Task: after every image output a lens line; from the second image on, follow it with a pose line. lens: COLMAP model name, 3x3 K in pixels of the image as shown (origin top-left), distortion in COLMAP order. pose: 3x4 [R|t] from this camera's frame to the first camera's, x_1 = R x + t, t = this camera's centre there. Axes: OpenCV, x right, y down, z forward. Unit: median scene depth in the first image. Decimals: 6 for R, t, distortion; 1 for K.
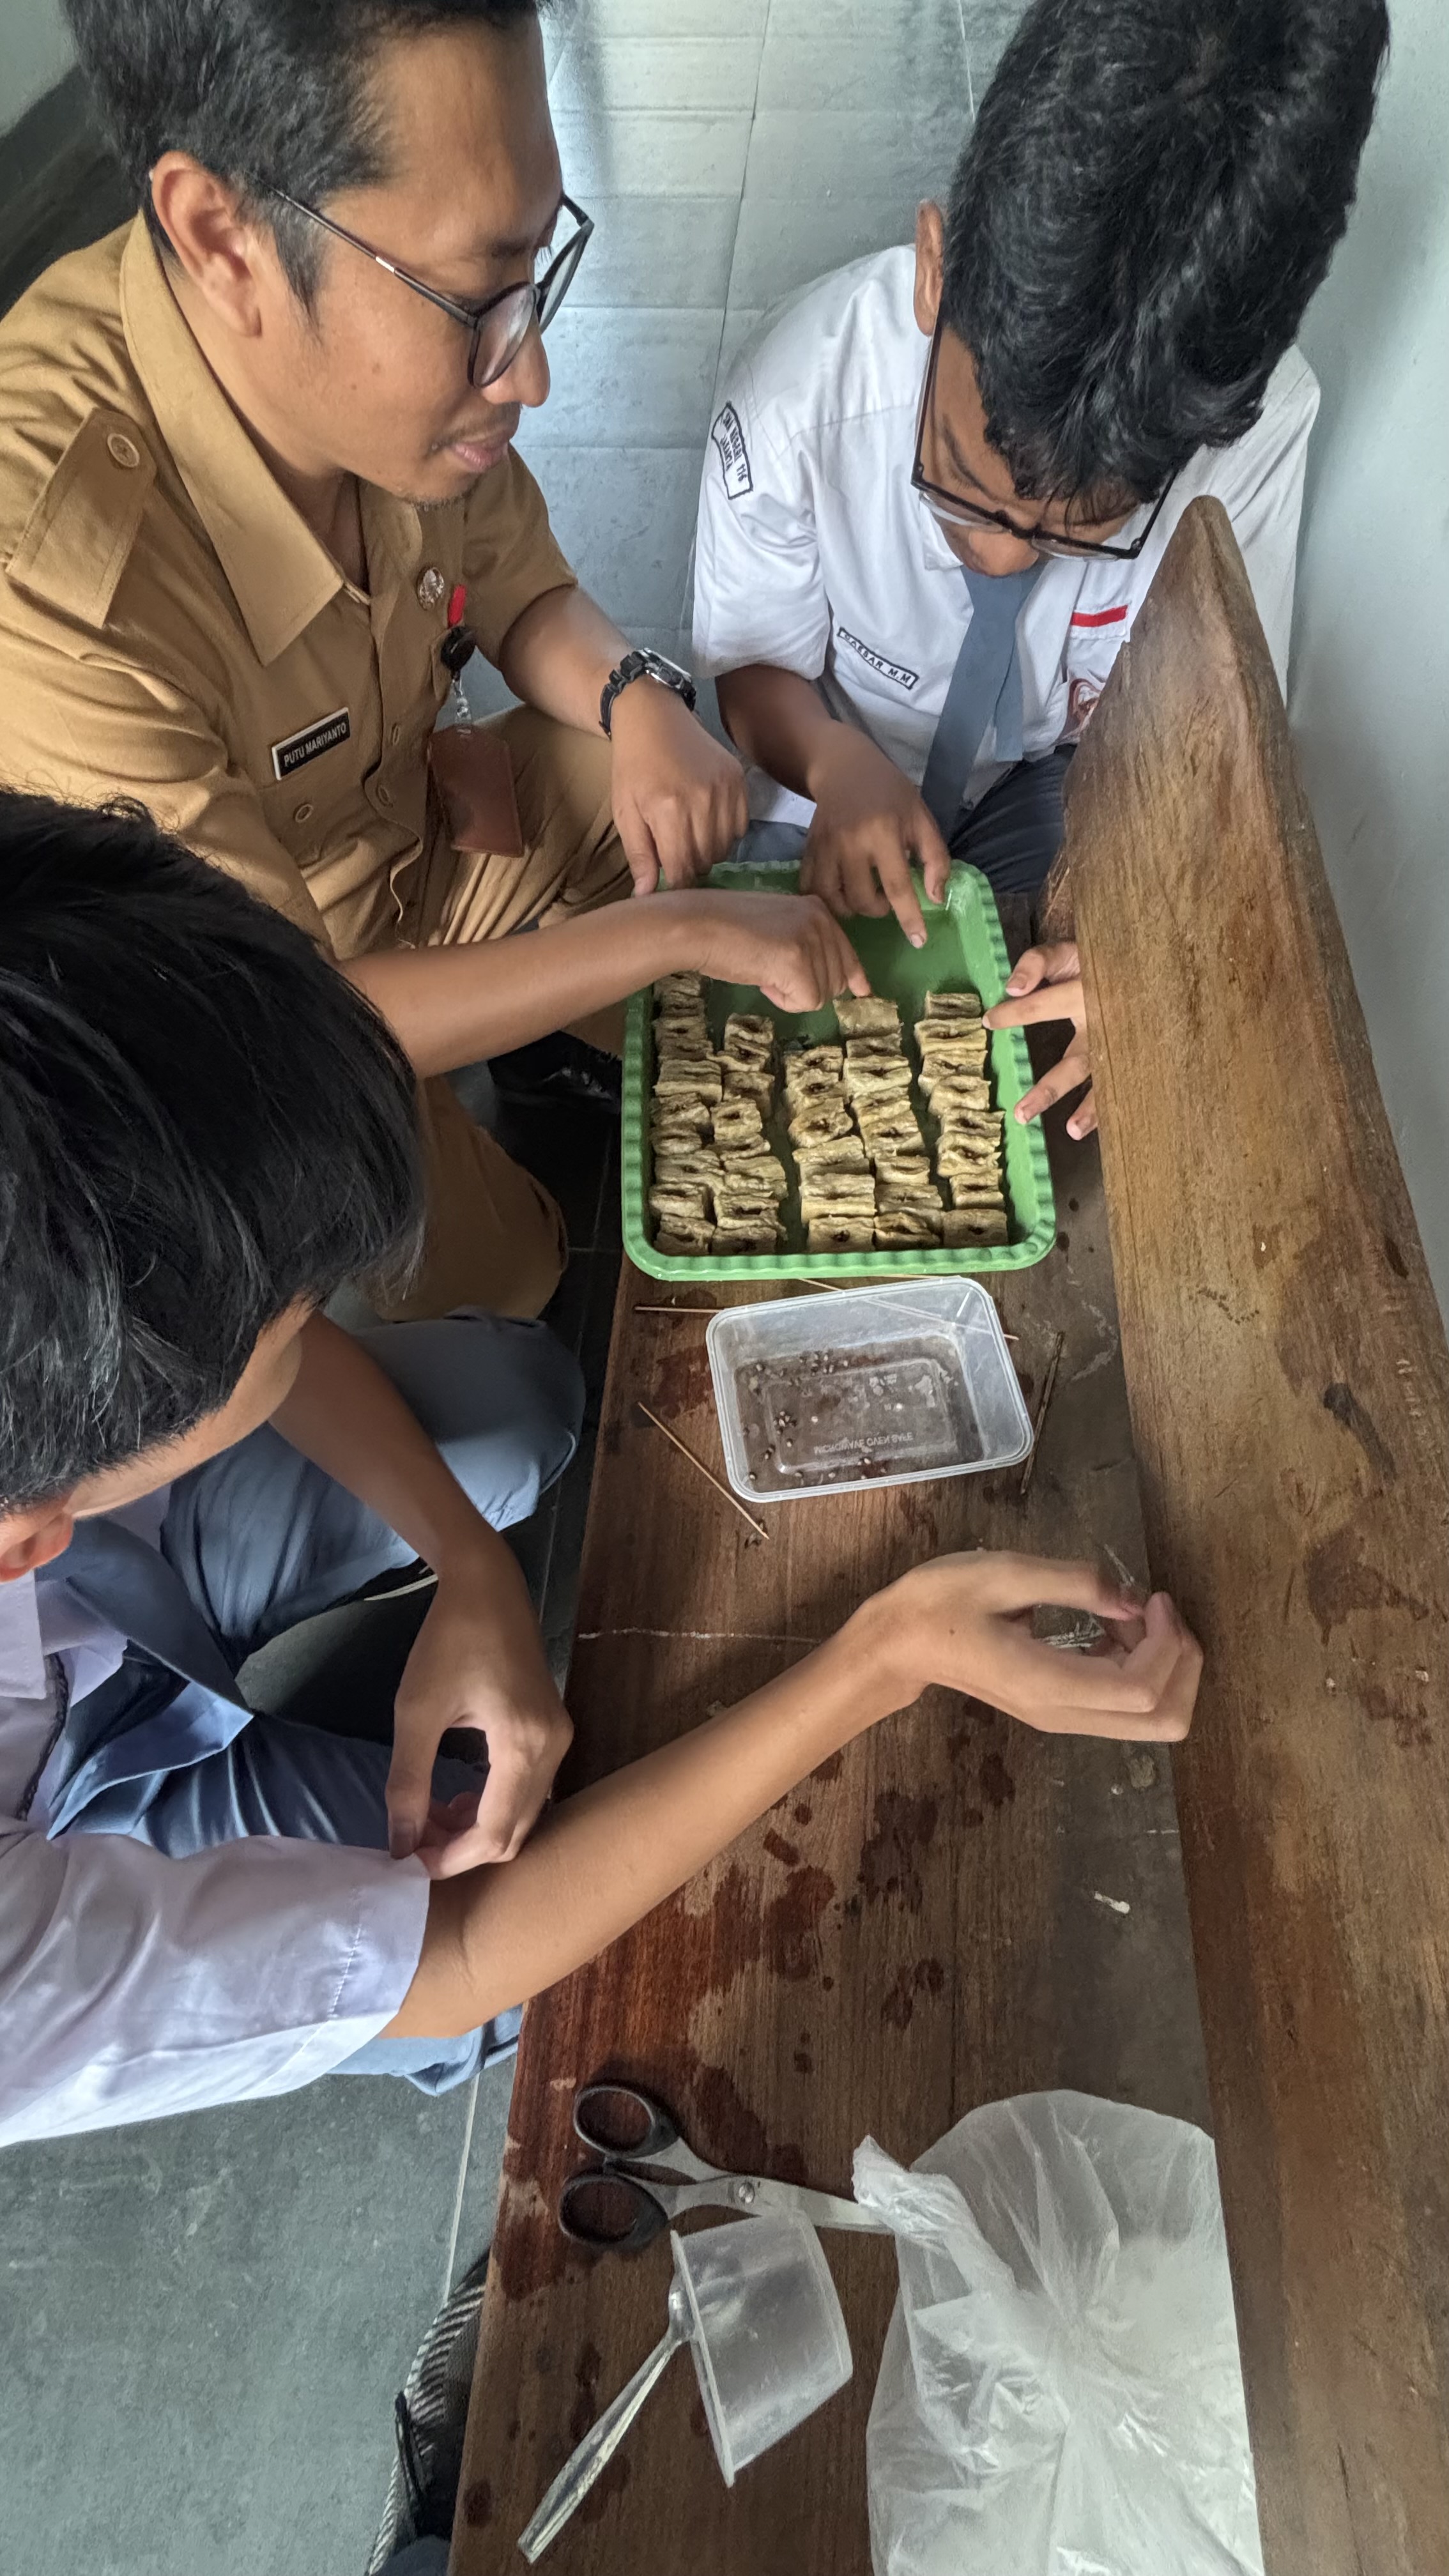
lens RADIAL K [[1060.0, 0, 714.8], [0, 1060.0, 1242.6], [0, 0, 1]] dist [-0.002390, 0.001898]
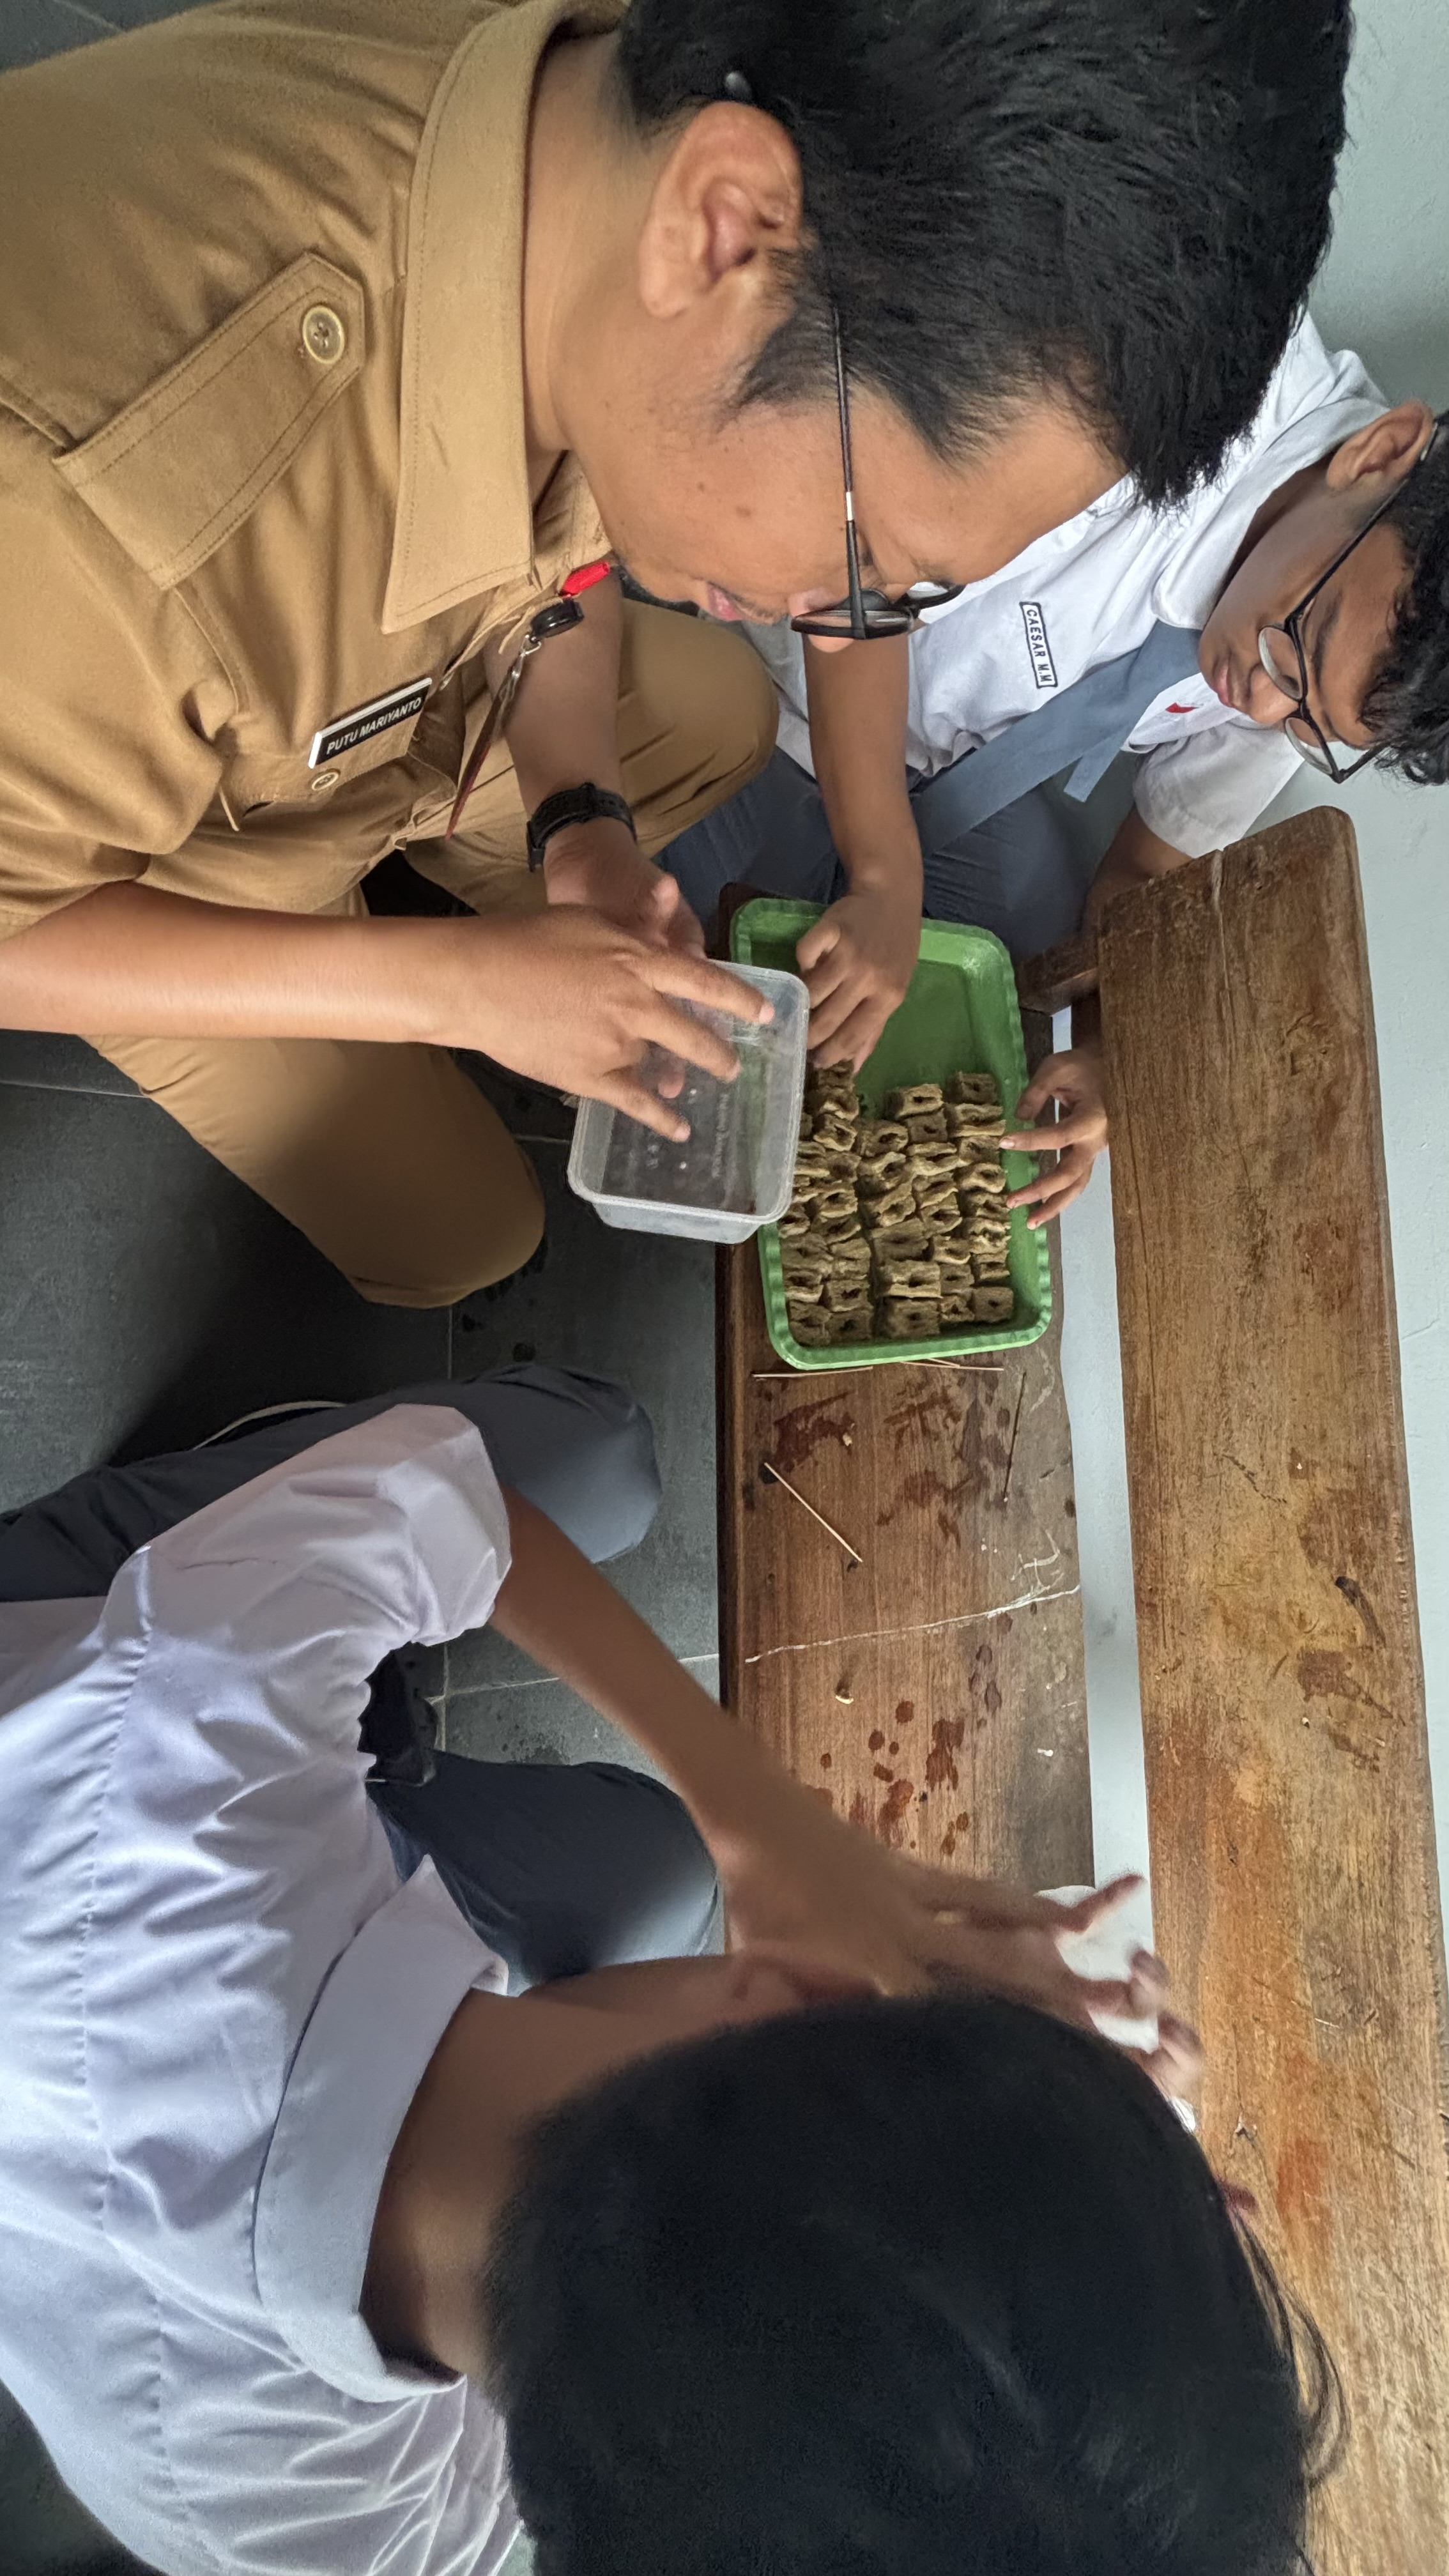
lens RADIAL K [[1060.0, 0, 757.7], [0, 1060.0, 1250.5], [0, 0, 1]] dist [-0.002390, 0.001898]
pose [[0.851973, -0.012750, 0.523430, -0.703297], [-0.181575, 0.930470, 0.318209, -0.450807], [-0.491093, -0.366147, 0.790420, 0.152719]]
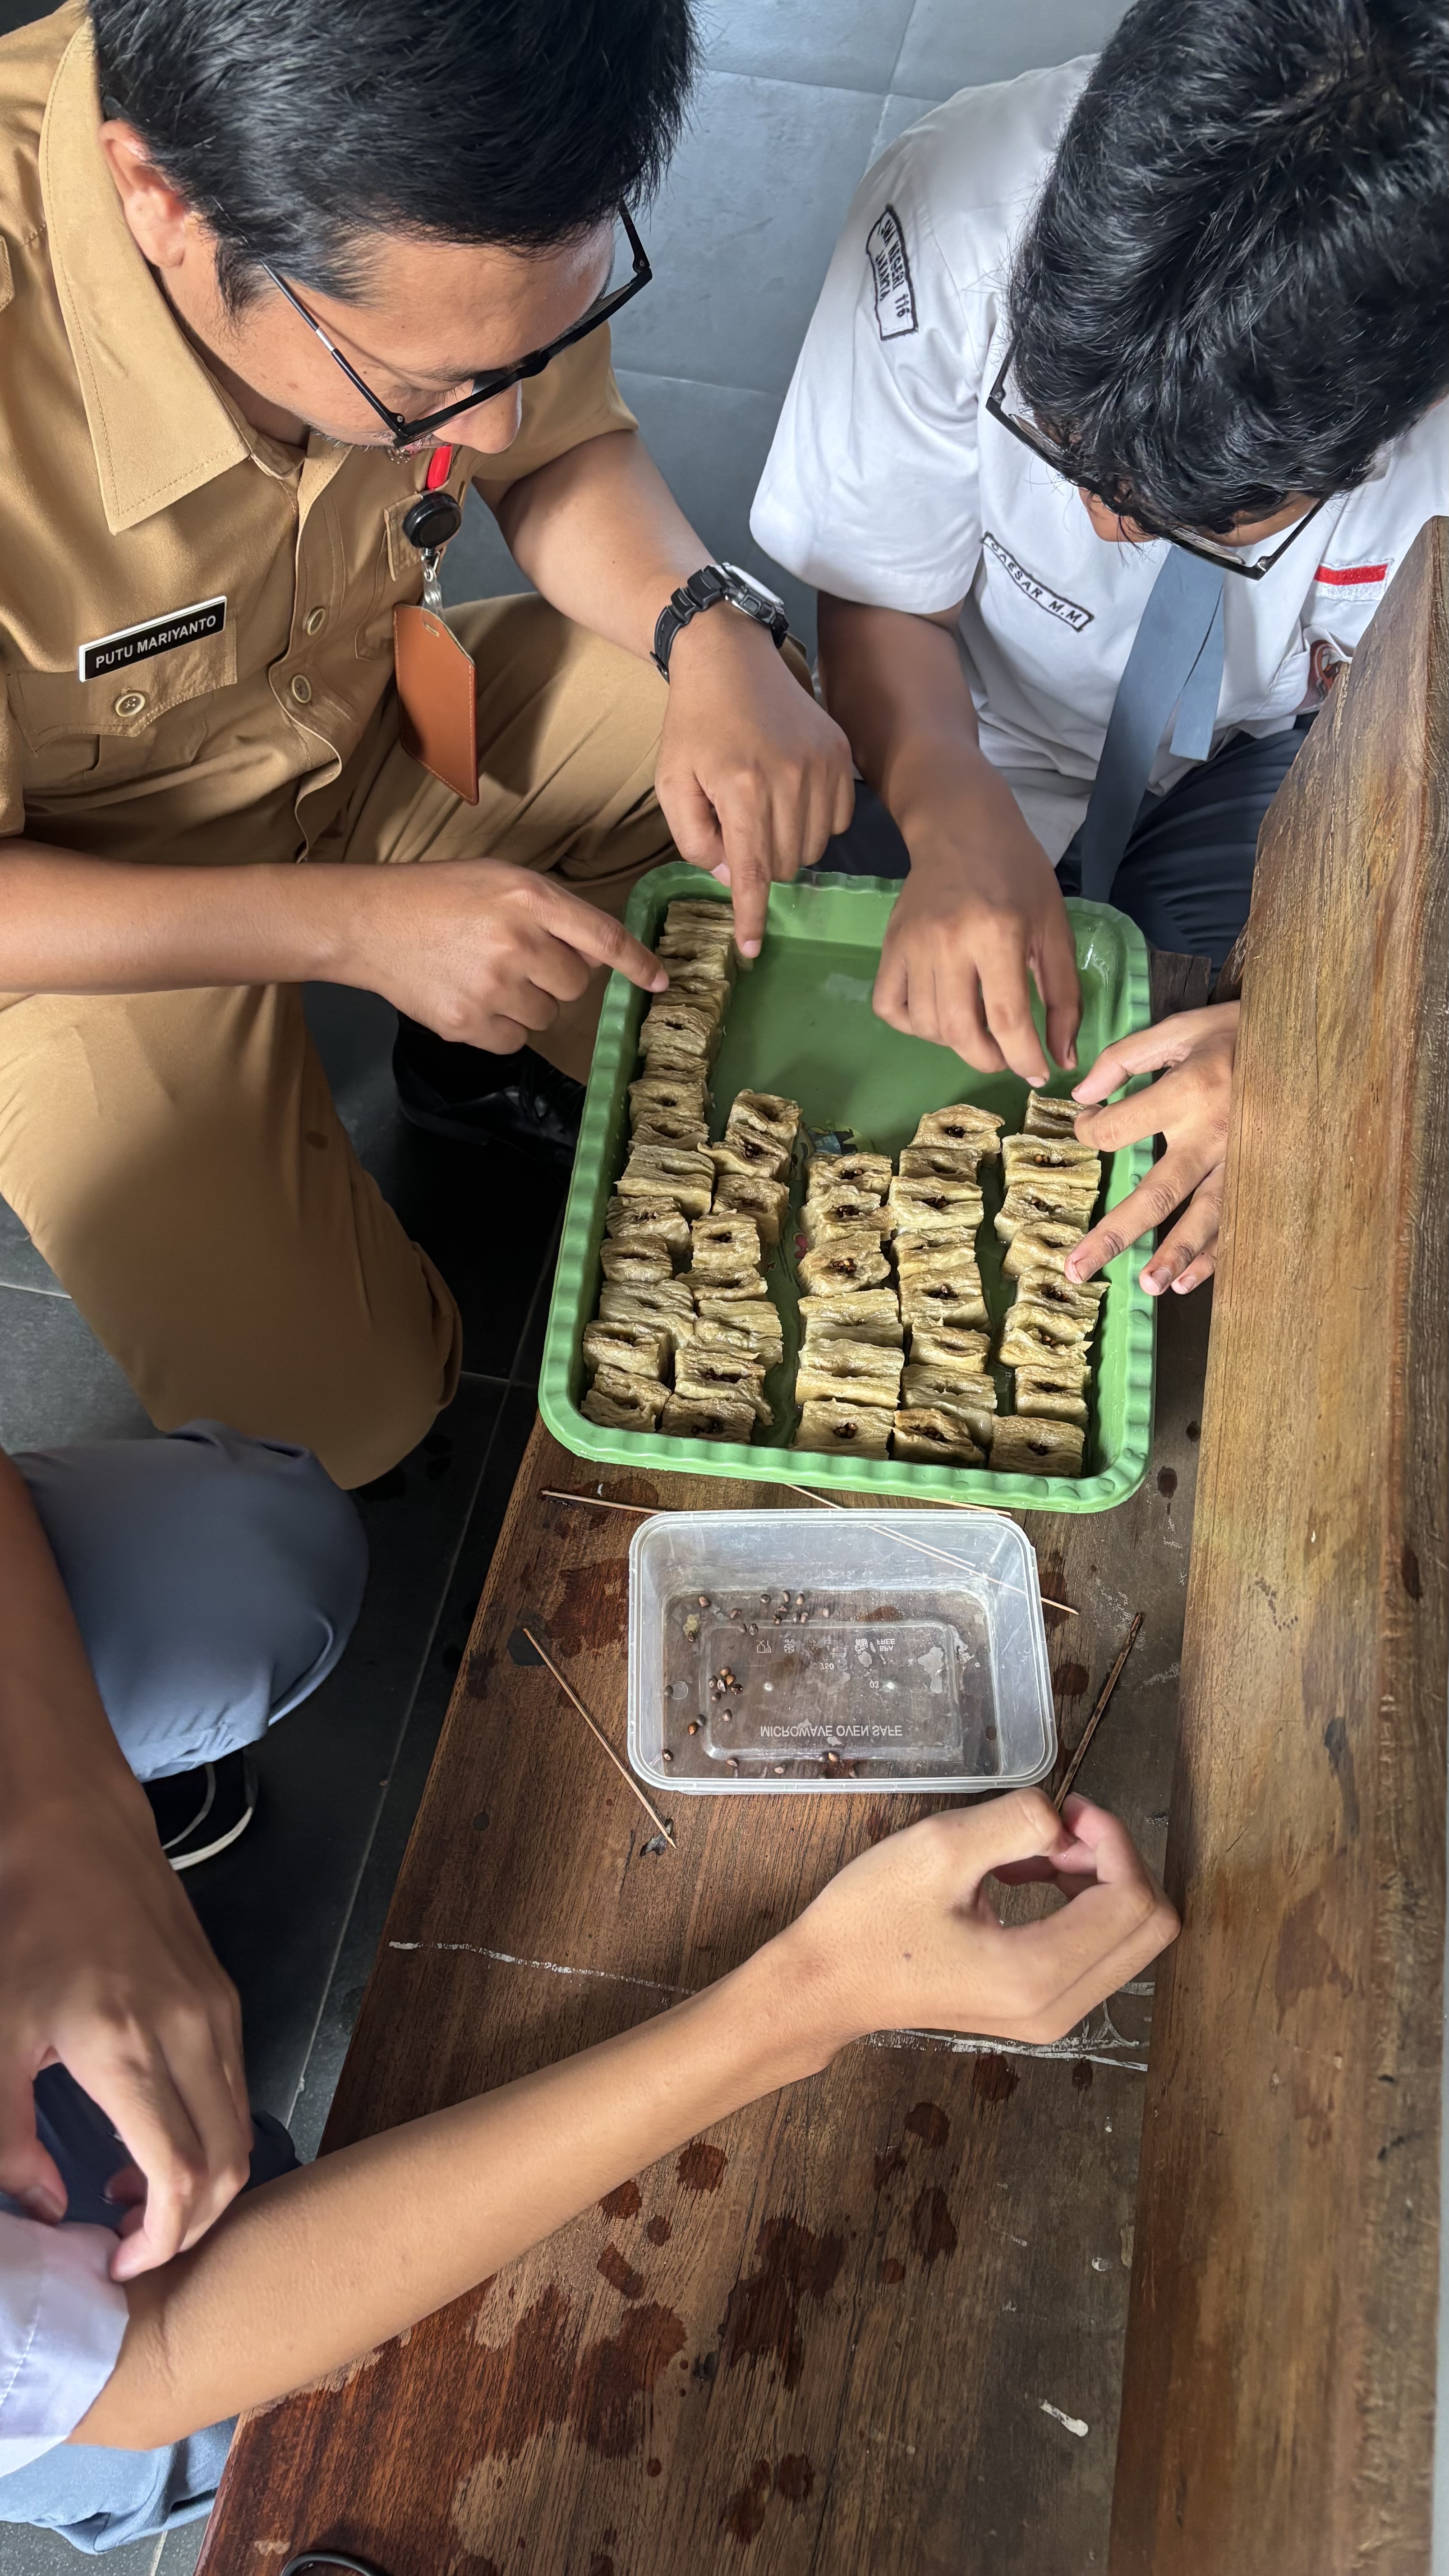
lens RADIAL K [[1962.4, 0, 749.6], [0, 1962.4, 1218.2], [0, 0, 1]] dist [0.014973, -0.000550]
pose [[0.990356, 0.137740, -0.014941, 0.058634], [-0.138467, 0.987696, -0.072693, -0.043743], [0.004744, 0.074061, 0.997242, -0.323045]]
